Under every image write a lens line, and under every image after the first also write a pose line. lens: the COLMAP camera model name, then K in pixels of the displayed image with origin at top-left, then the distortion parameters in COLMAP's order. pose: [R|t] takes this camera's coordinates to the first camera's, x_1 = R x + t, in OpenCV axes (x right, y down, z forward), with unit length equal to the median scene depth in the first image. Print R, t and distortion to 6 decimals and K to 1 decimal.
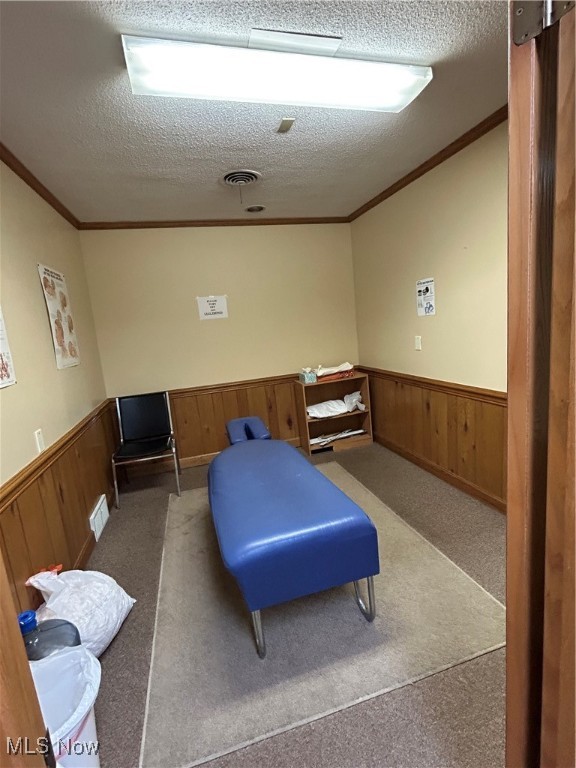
lens RADIAL K [[358.7, 0, 288.0], [0, 358.7, 384.0], [0, 0, 1]] dist [-0.008592, 0.000373]
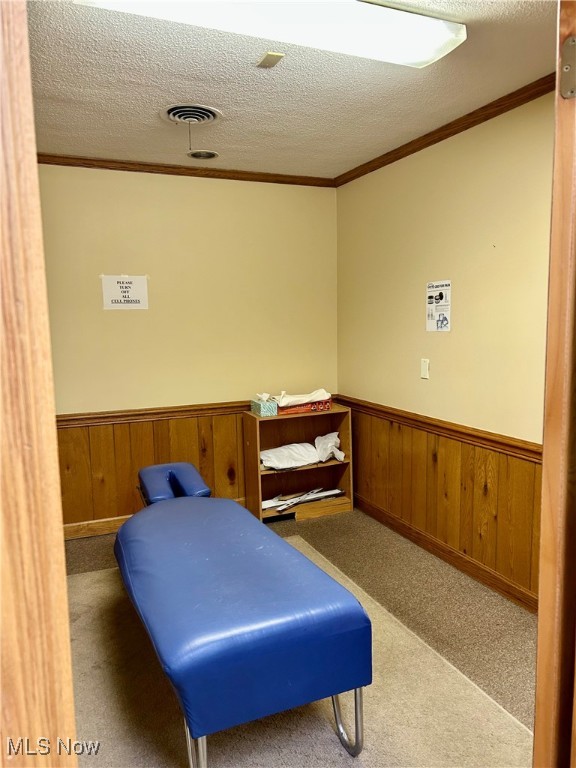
lens RADIAL K [[570.5, 0, 294.3], [0, 570.5, 385.9], [0, 0, 1]] dist [0.044204, -0.050654]
pose [[0.987934, 0.062529, 0.141690, -0.055801], [-0.054594, 0.996751, -0.059216, 0.001572], [-0.144933, 0.050766, 0.988138, -0.088906]]
